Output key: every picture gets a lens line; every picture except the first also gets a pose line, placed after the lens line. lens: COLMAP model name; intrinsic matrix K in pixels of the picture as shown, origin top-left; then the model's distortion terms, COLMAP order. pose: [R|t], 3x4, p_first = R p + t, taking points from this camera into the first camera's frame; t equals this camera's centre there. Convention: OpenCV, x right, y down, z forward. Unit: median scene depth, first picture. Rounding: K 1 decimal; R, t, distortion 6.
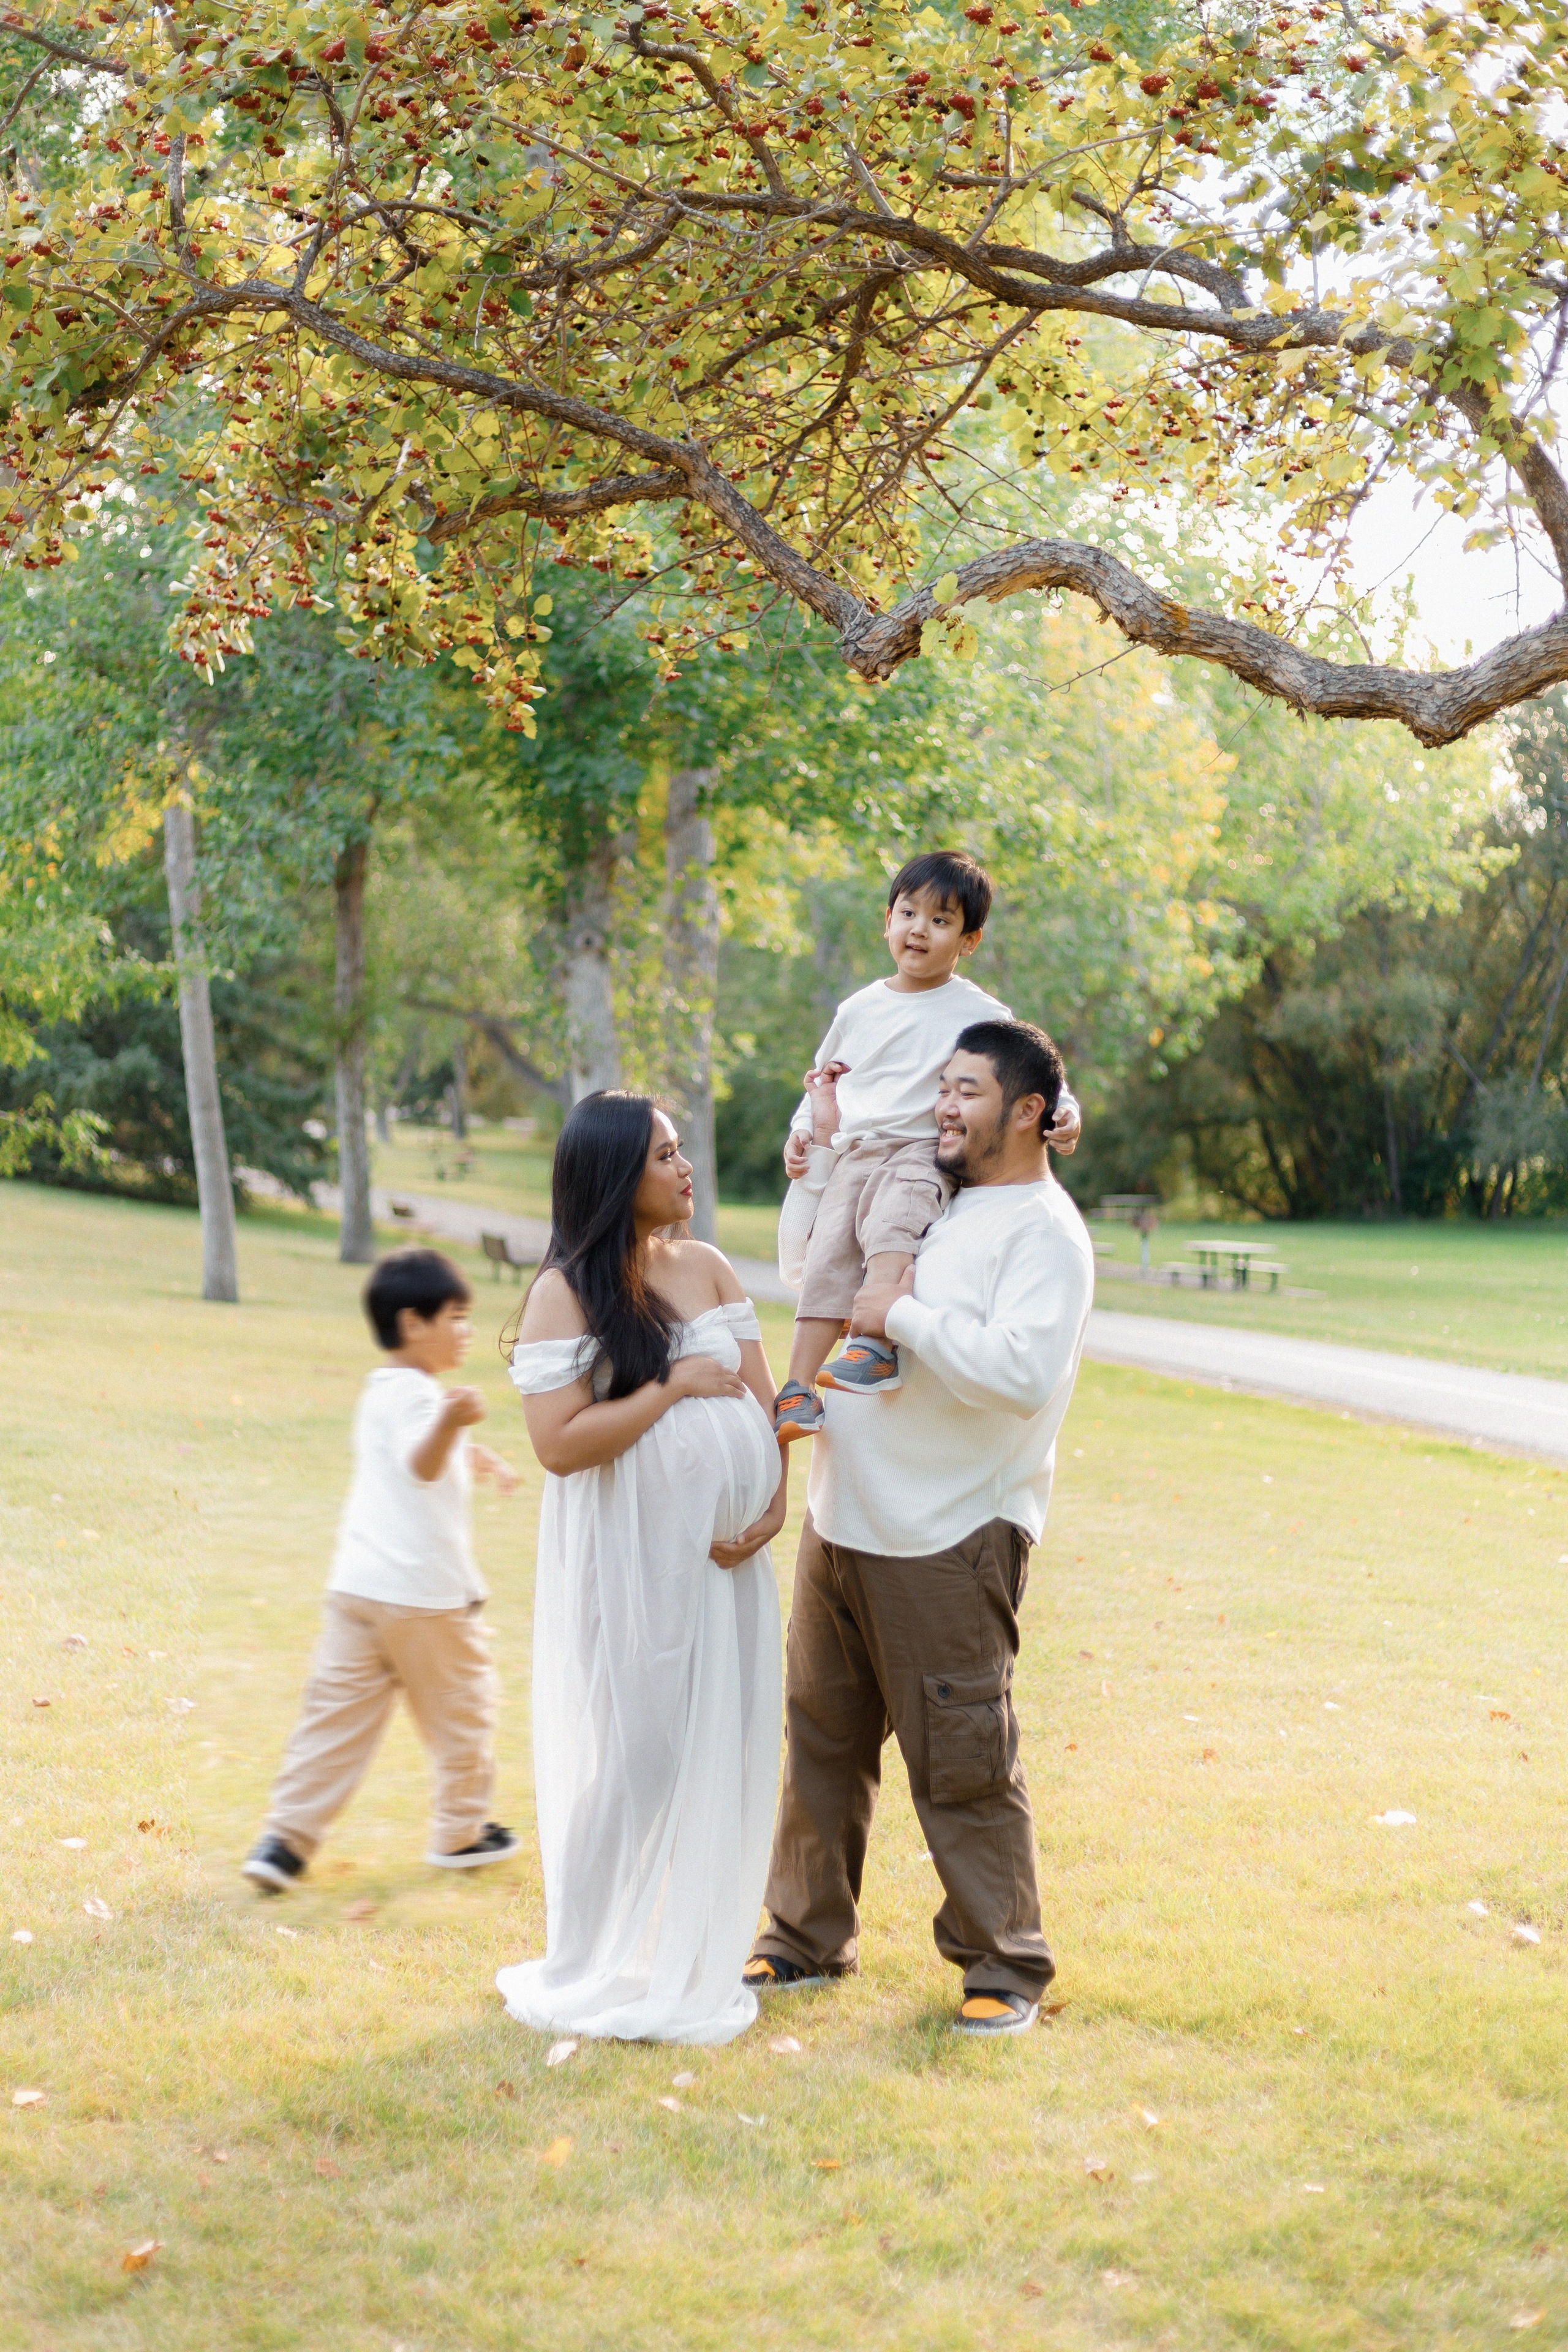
lens RADIAL K [[3364.6, 0, 792.7], [0, 3364.6, 1182.1], [0, 0, 1]] dist [-0.001168, 0.049075]
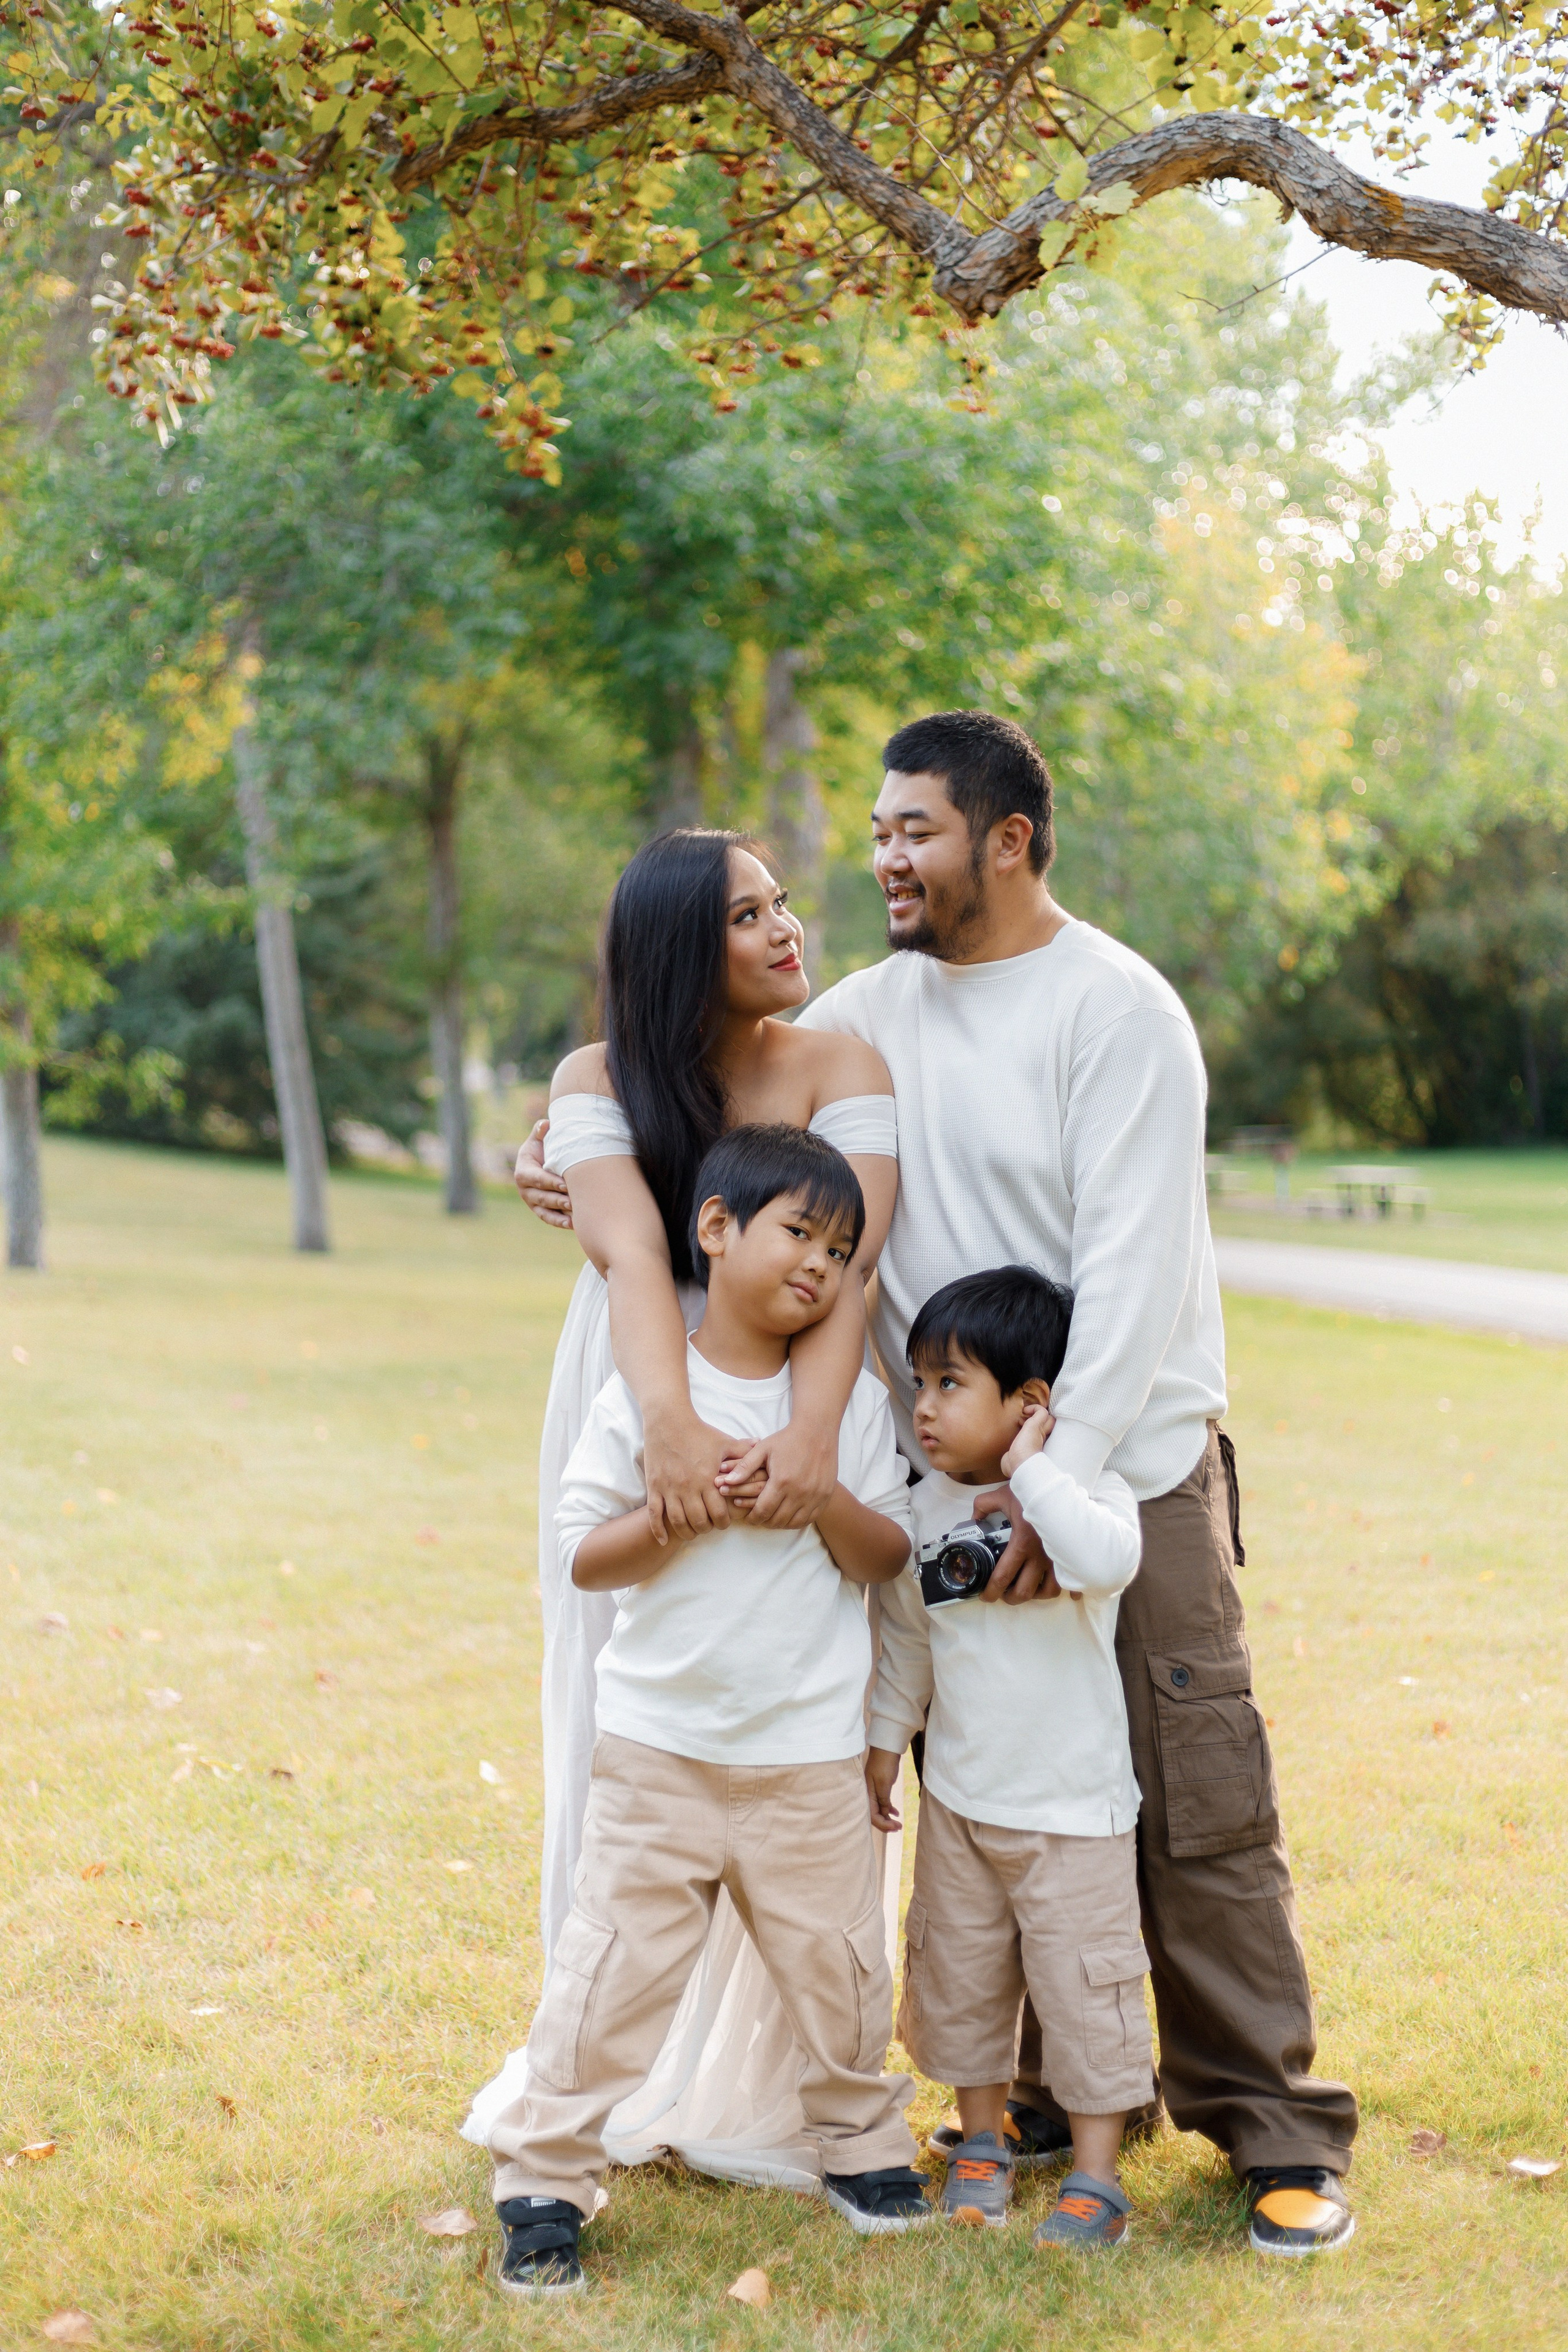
lens RADIAL K [[3398.0, 0, 784.0], [0, 3398.0, 1176.0], [0, 0, 1]] dist [0.007280, 0.020223]
pose [[0.998759, -0.030675, -0.039228, 0.003847], [0.031159, 0.999445, 0.011787, 0.025467], [0.038844, -0.012994, 0.999161, 0.195416]]
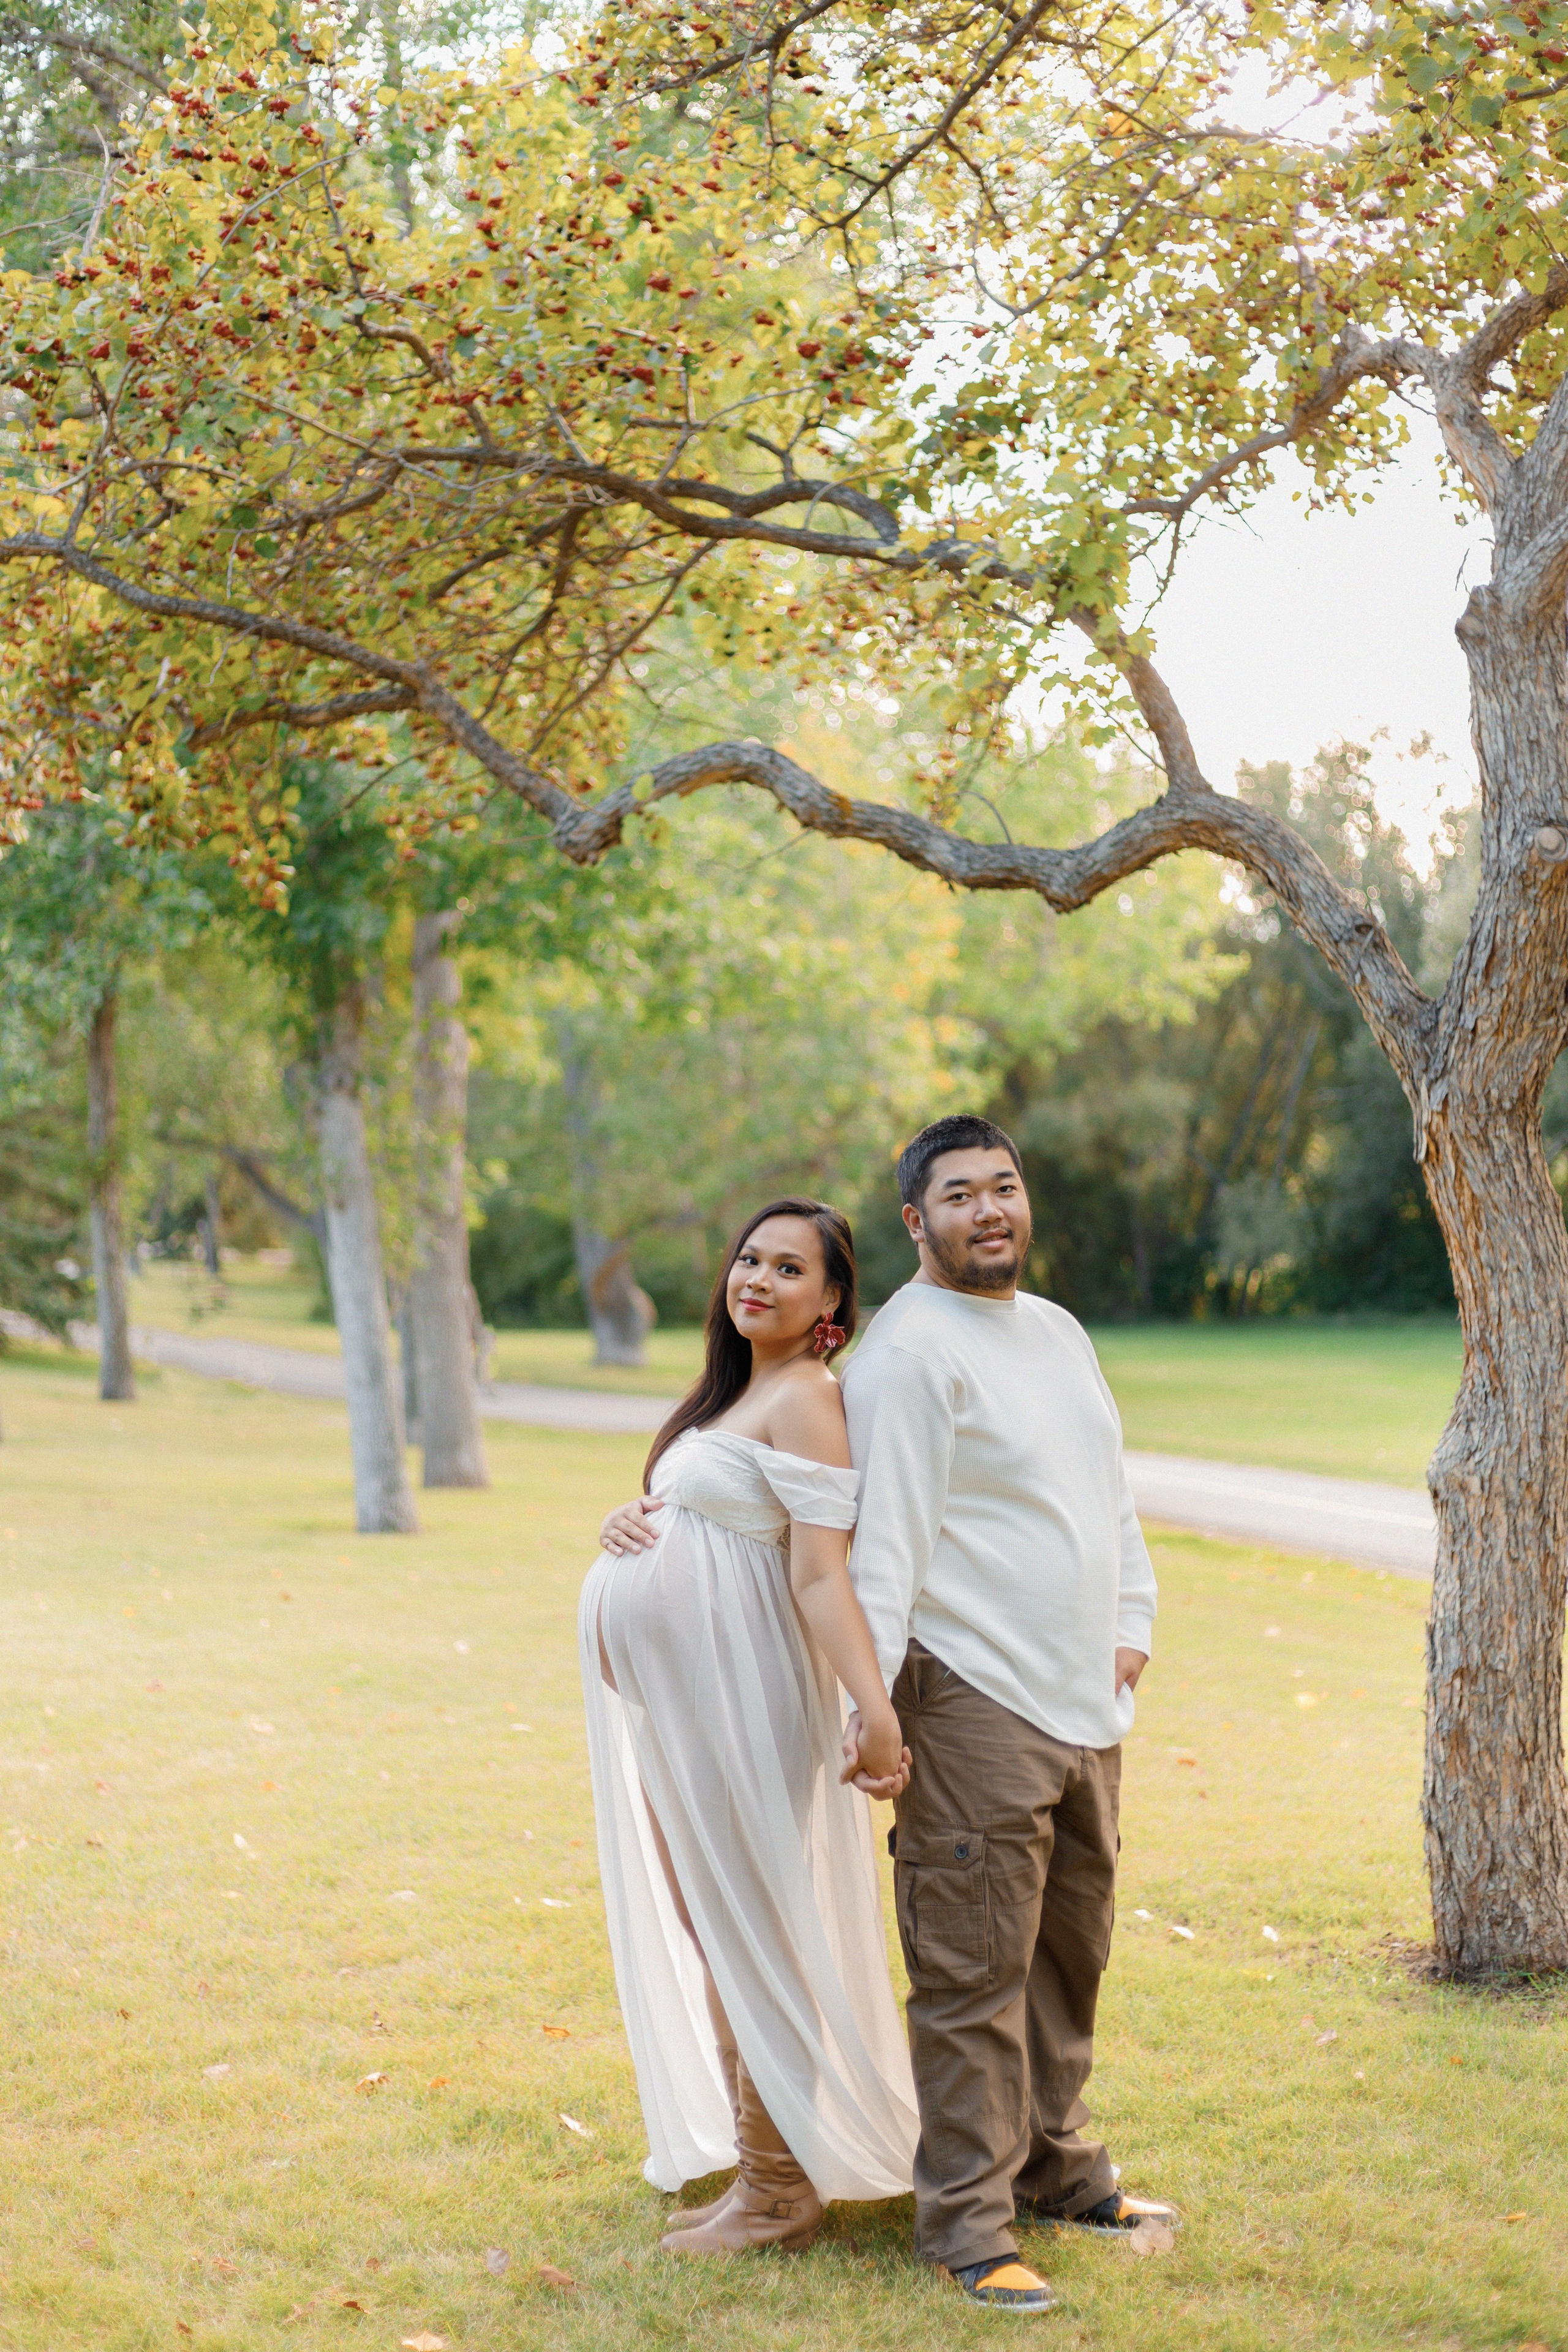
lens RADIAL K [[3364.6, 0, 792.7], [0, 3364.6, 1182.1], [0, 0, 1]] dist [-0.001168, 0.049075]
pose [[0.996885, -0.031208, 0.072426, 0.006989], [0.033764, 0.998840, -0.034340, 0.000914], [-0.071270, 0.036678, 0.996782, -0.122576]]
